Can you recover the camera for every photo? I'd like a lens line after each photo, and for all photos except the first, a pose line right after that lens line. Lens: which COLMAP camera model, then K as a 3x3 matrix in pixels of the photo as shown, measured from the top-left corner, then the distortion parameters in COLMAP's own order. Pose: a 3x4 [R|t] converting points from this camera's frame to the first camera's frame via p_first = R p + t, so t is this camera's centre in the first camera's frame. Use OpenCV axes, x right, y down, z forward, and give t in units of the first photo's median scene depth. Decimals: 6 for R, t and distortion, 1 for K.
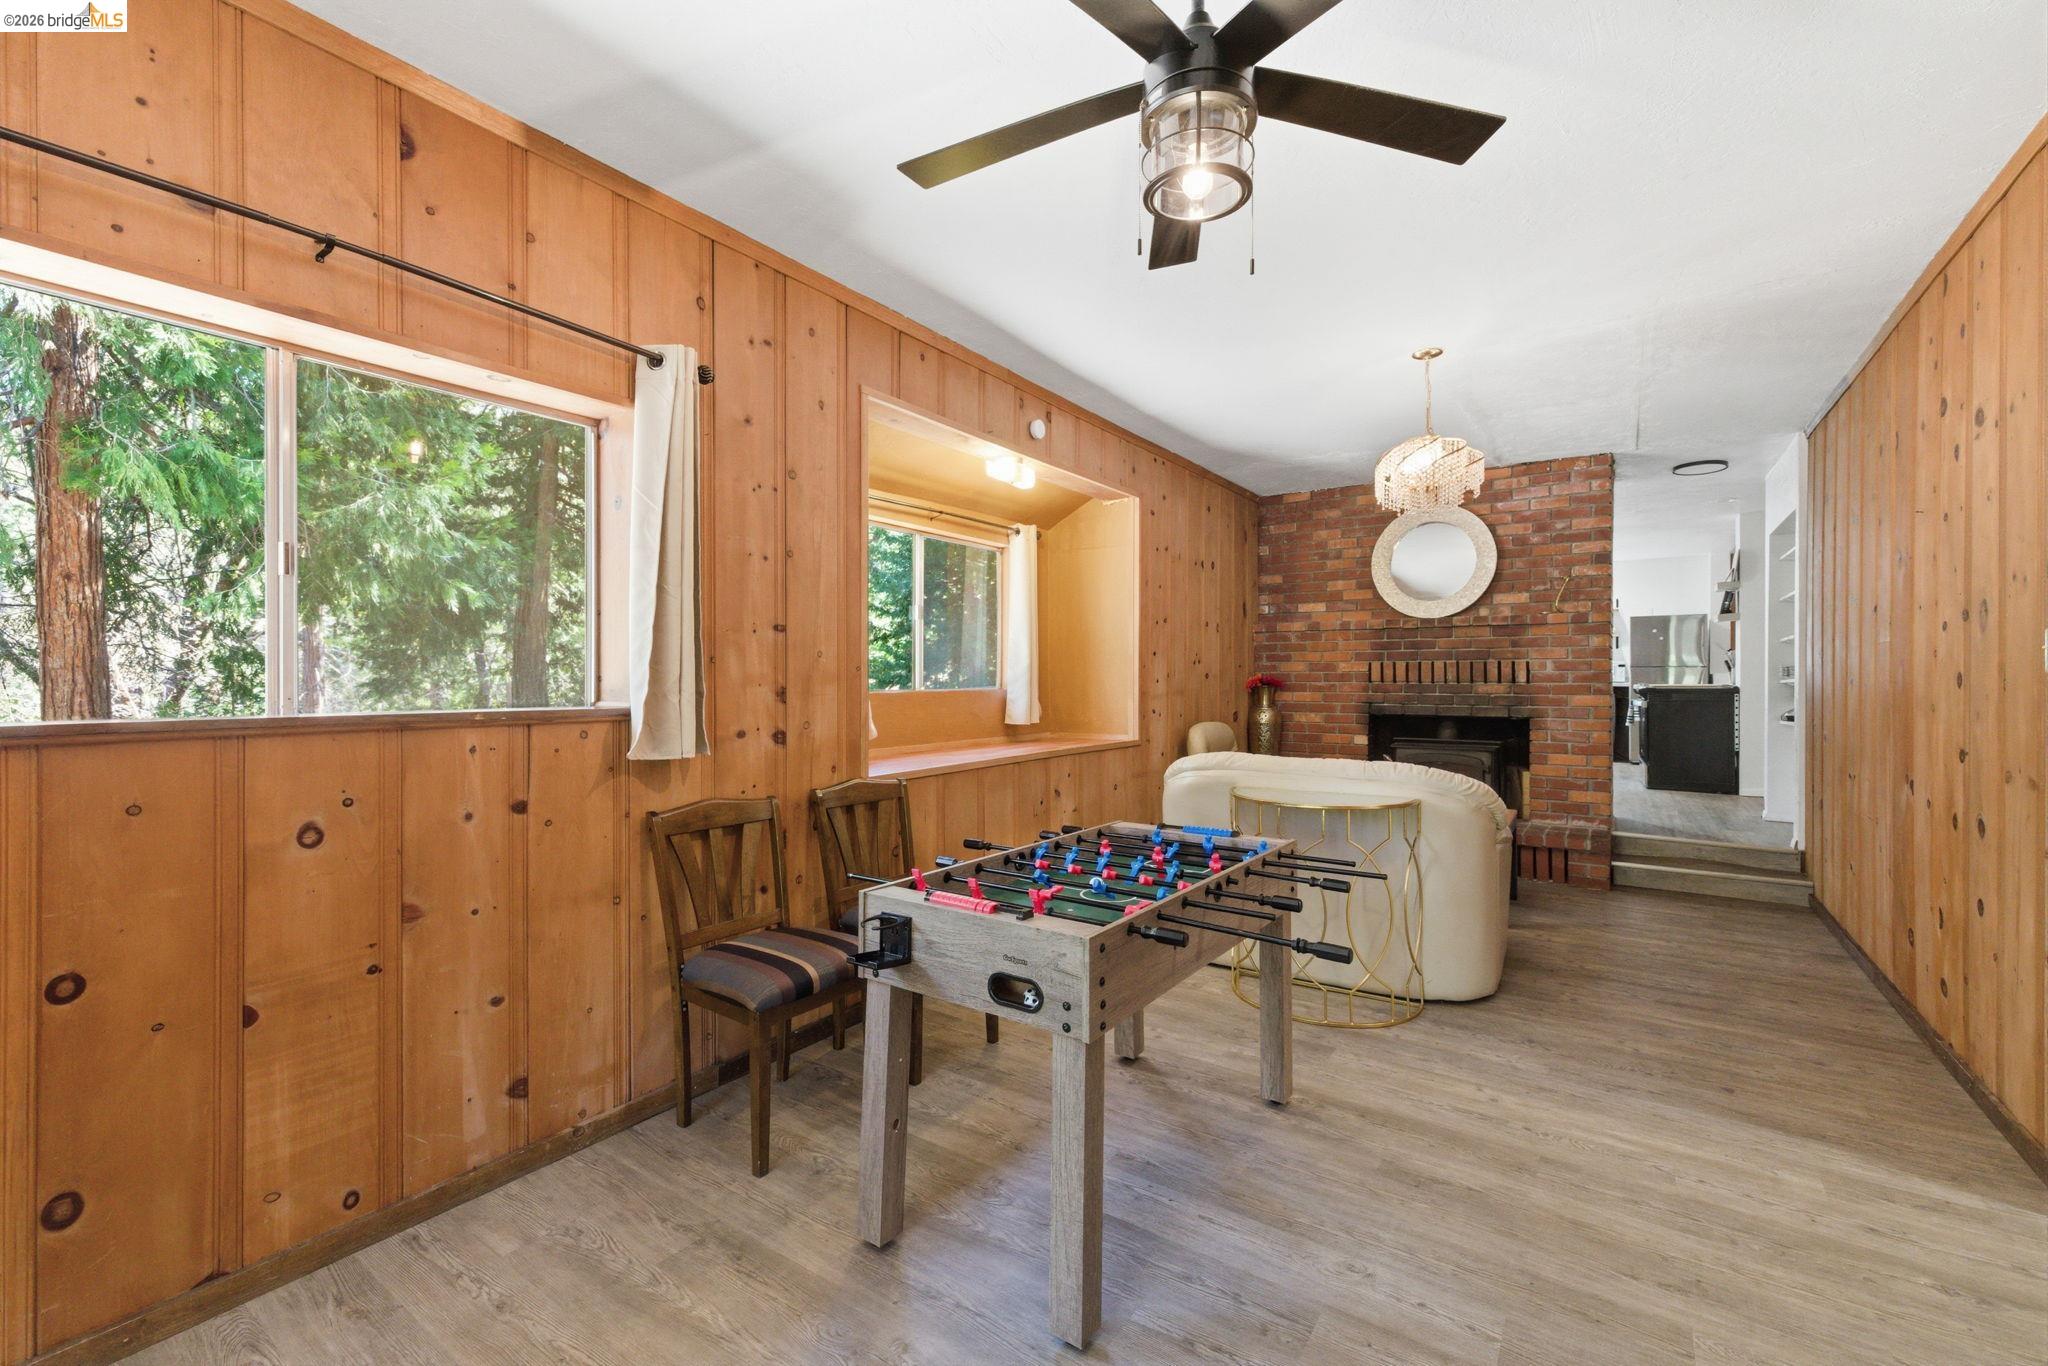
lens RADIAL K [[850.7, 0, 1029.1], [0, 850.7, 677.7], [0, 0, 1]] dist [0.008540, -0.001049]
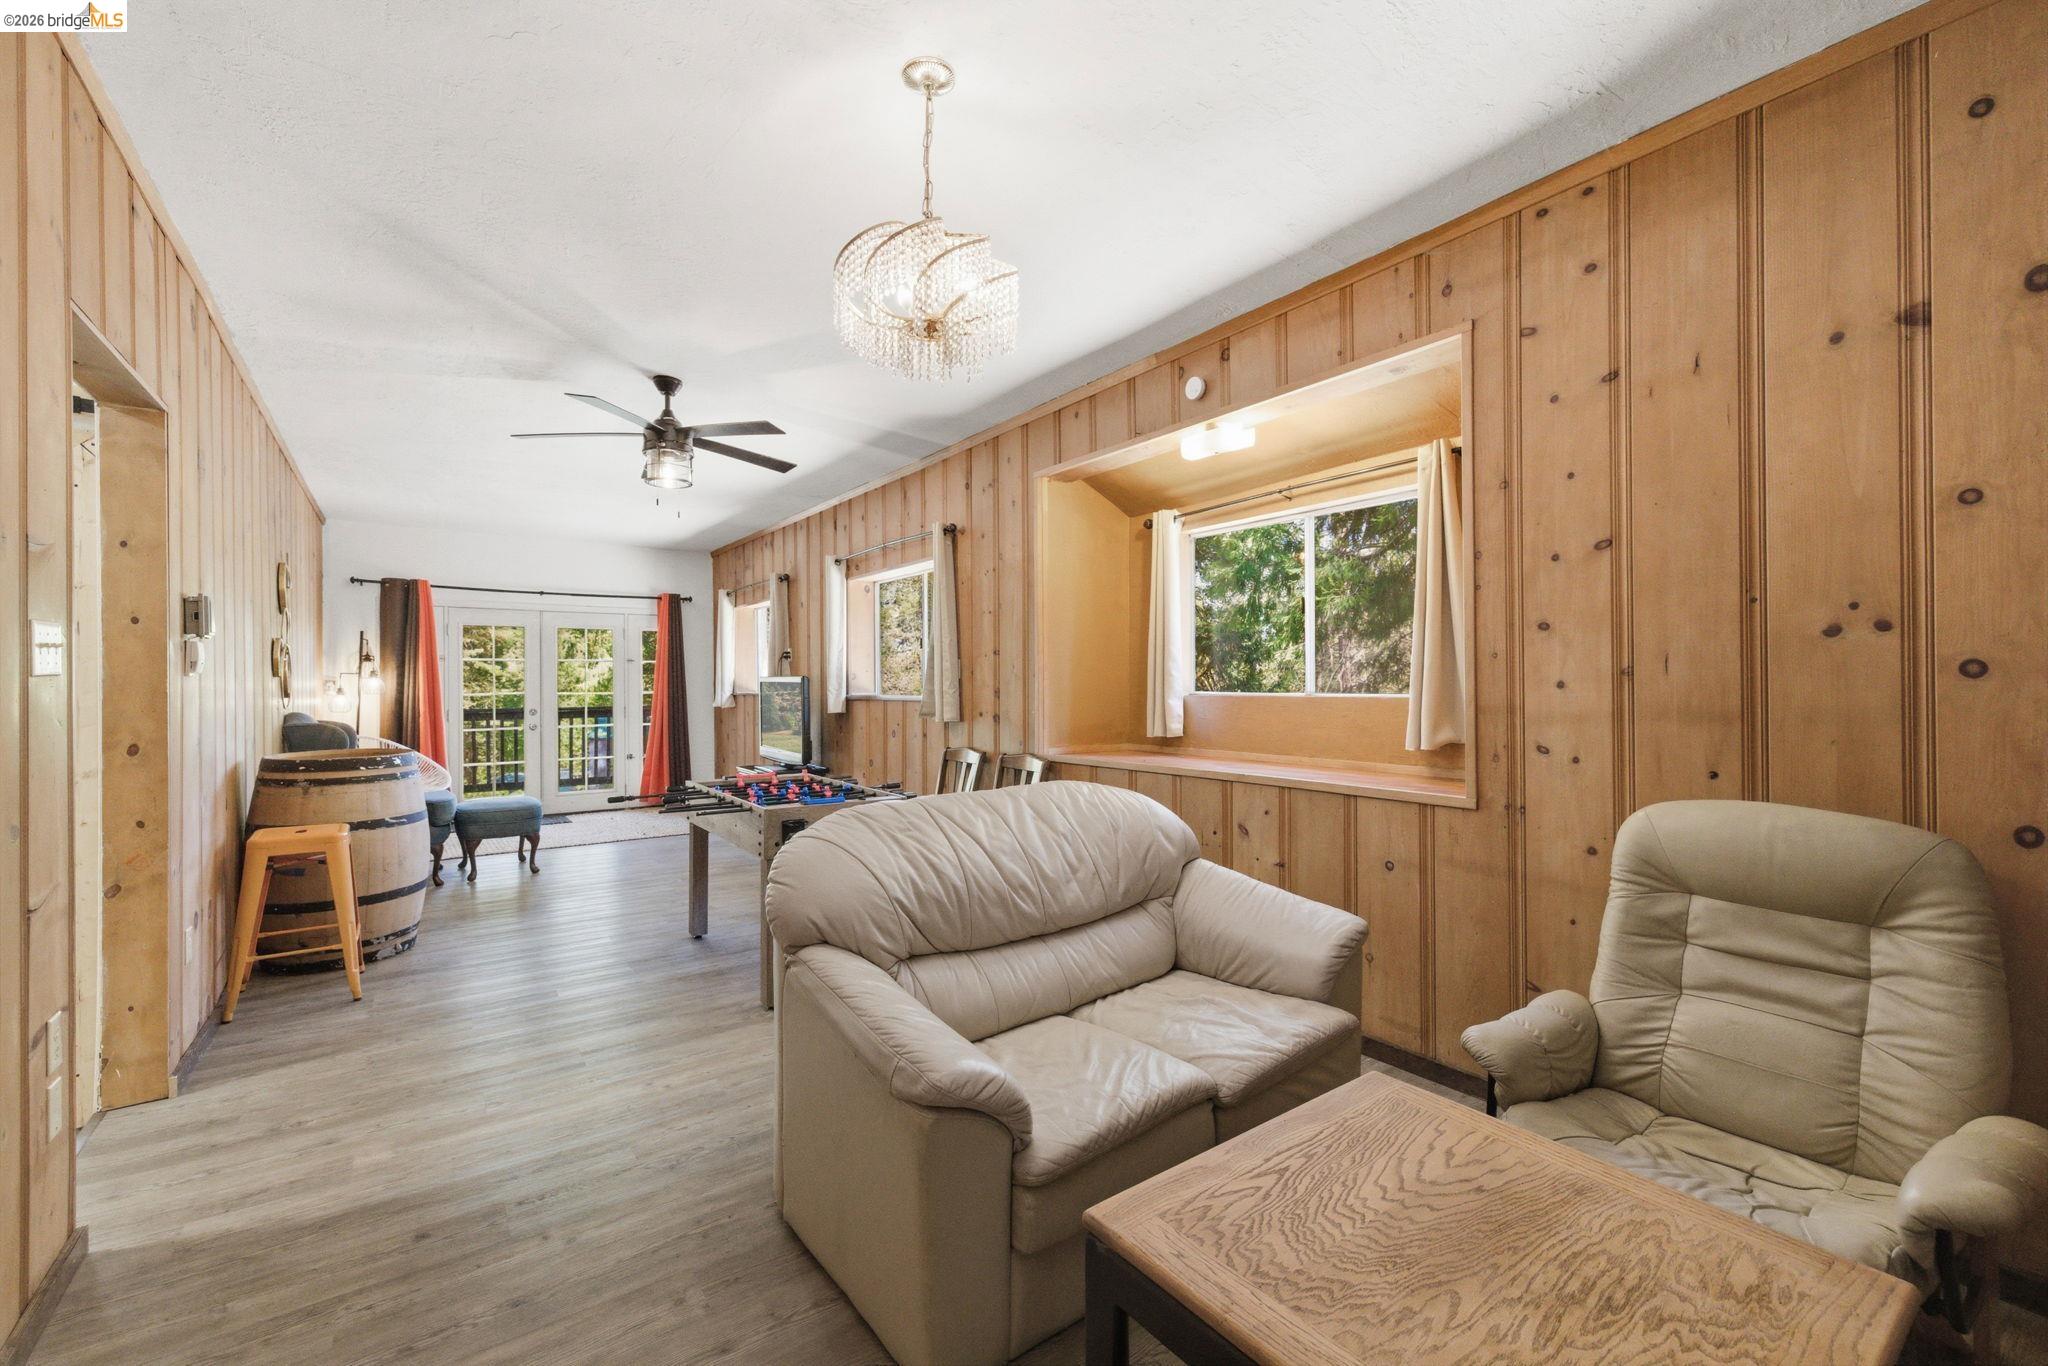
lens RADIAL K [[850.7, 0, 1029.1], [0, 850.7, 677.7], [0, 0, 1]] dist [0.008540, -0.001049]
pose [[-0.338604, -0.006361, -0.940908, 1.240654], [0.002831, 0.999966, -0.007779, 0.004073], [0.940925, -0.005298, -0.338574, 1.622310]]
